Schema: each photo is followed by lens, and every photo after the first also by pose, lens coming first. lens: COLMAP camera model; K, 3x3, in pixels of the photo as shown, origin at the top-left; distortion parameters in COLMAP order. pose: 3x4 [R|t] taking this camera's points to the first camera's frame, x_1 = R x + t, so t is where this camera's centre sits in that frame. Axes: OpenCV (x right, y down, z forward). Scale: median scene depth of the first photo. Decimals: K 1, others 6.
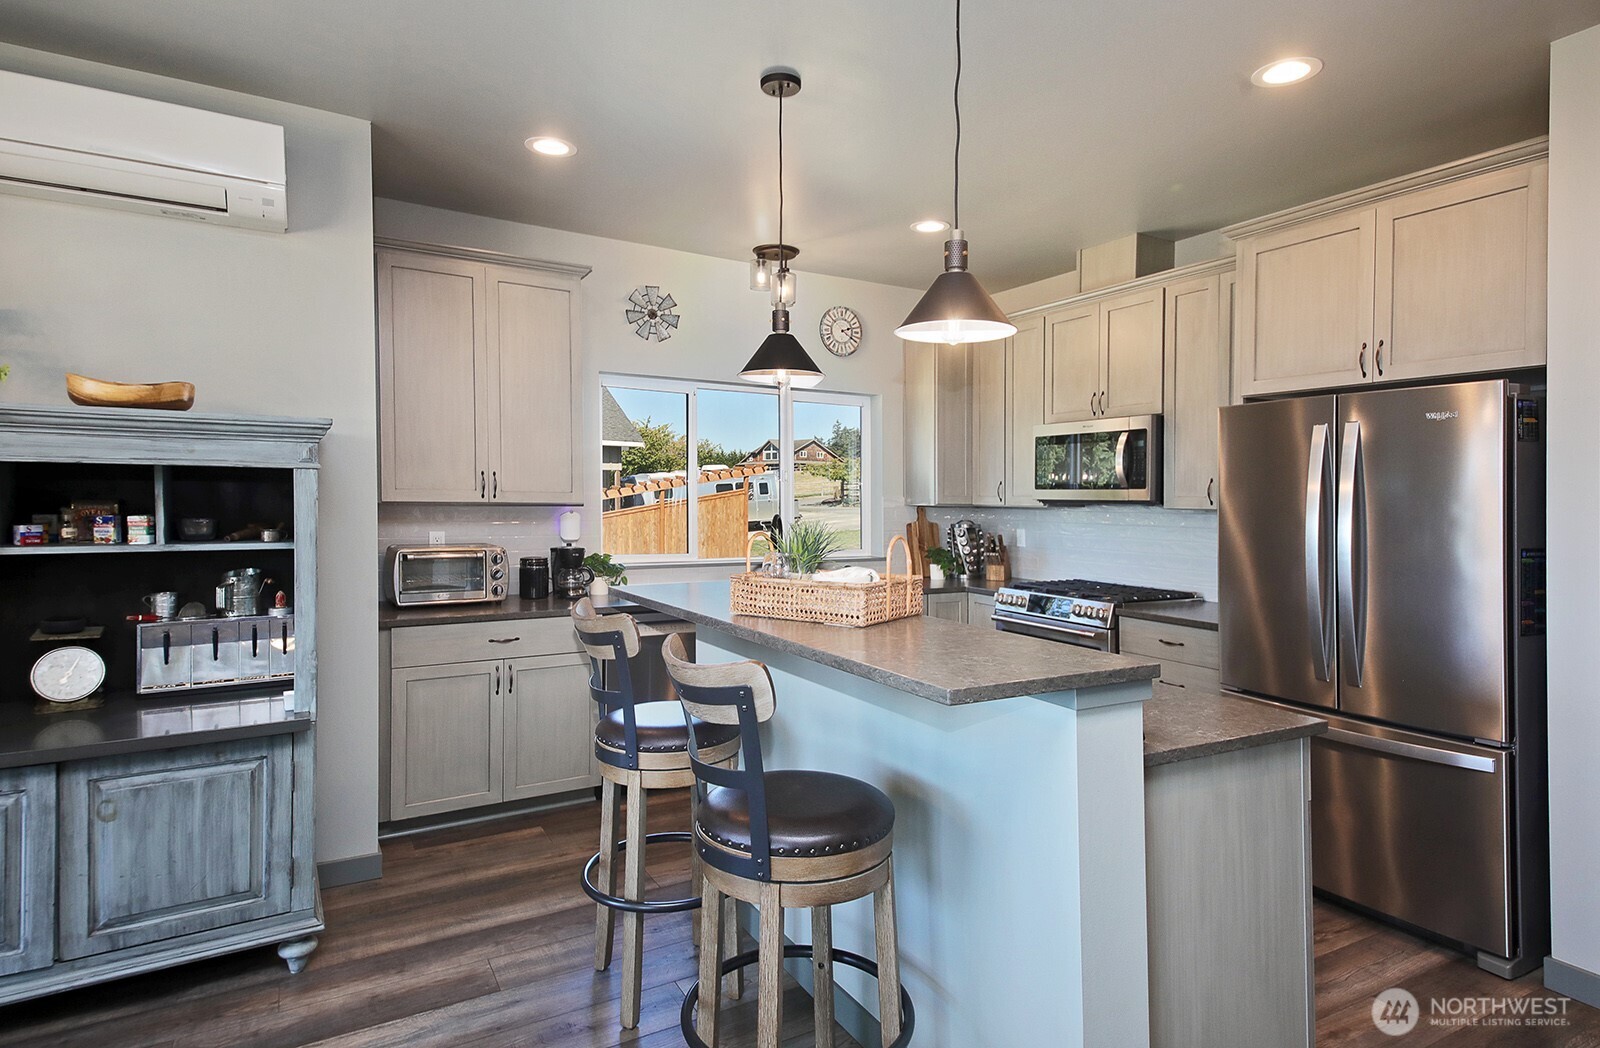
lens RADIAL K [[880.3, 0, 789.4], [0, 880.3, 490.0], [0, 0, 1]] dist [0.005507, 0.000690]
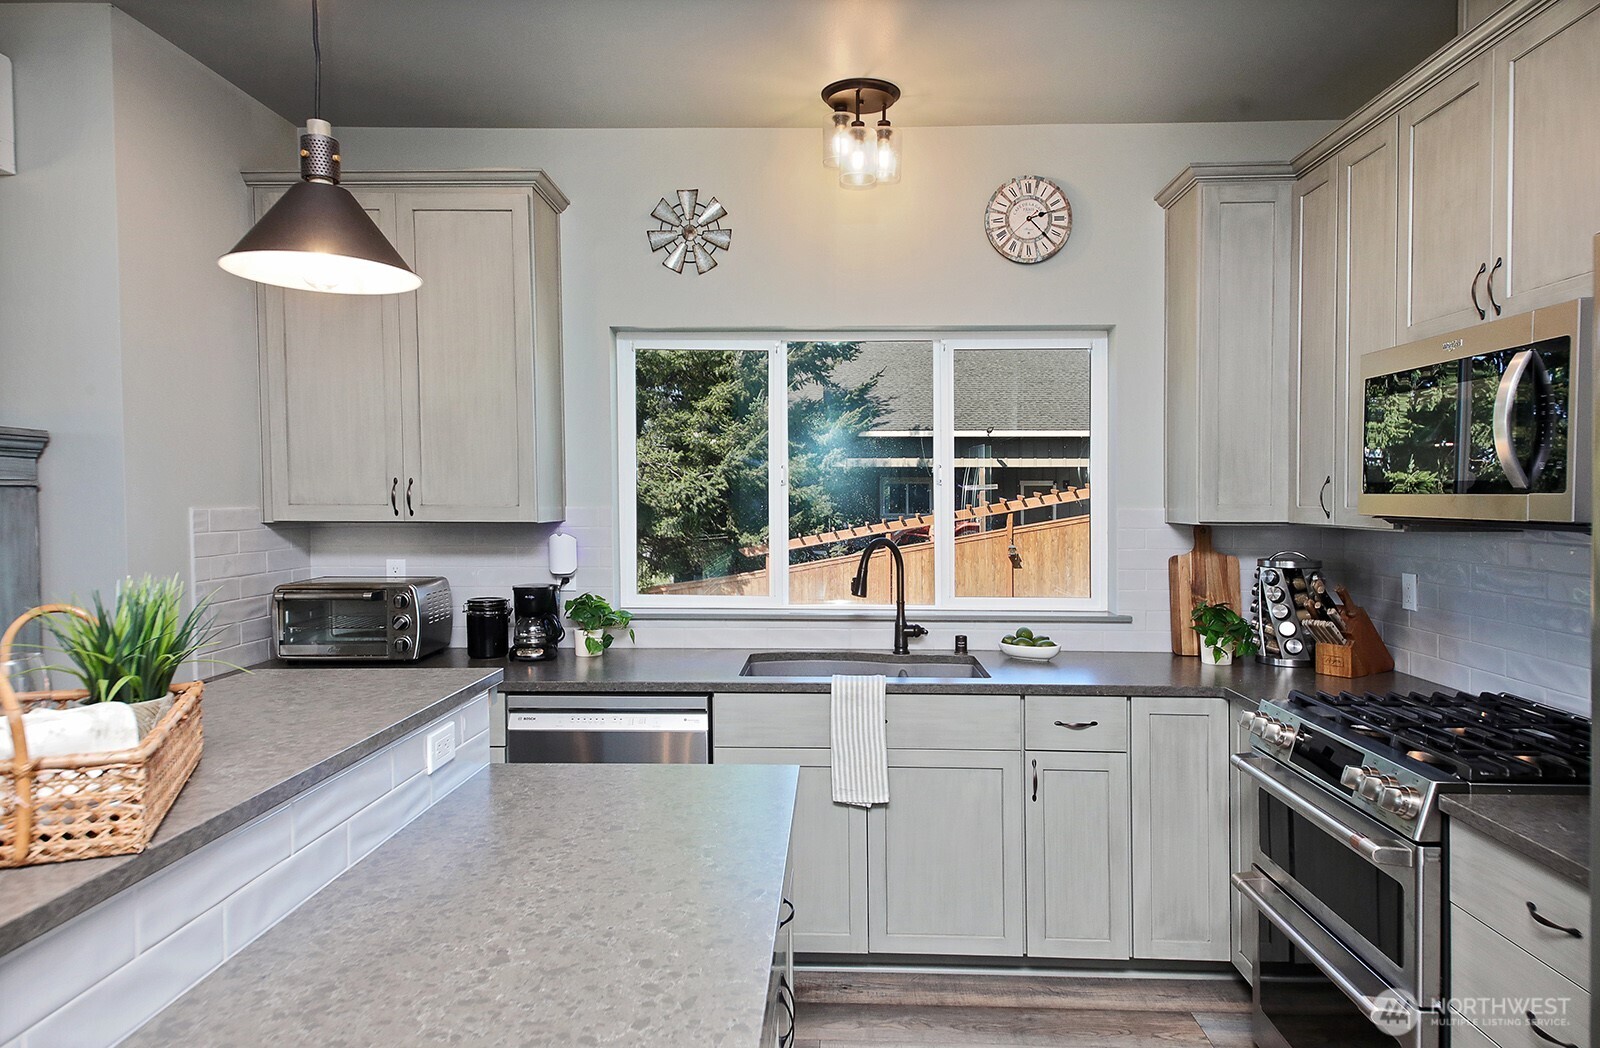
lens RADIAL K [[1012.1, 0, 792.8], [0, 1012.1, 526.1], [0, 0, 1]] dist [-0.001366, -0.000945]
pose [[0.848046, 0.006119, -0.529888, 0.340111], [0.010765, 0.999528, 0.028771, -0.002363], [0.529814, -0.030104, 0.847580, 0.434239]]
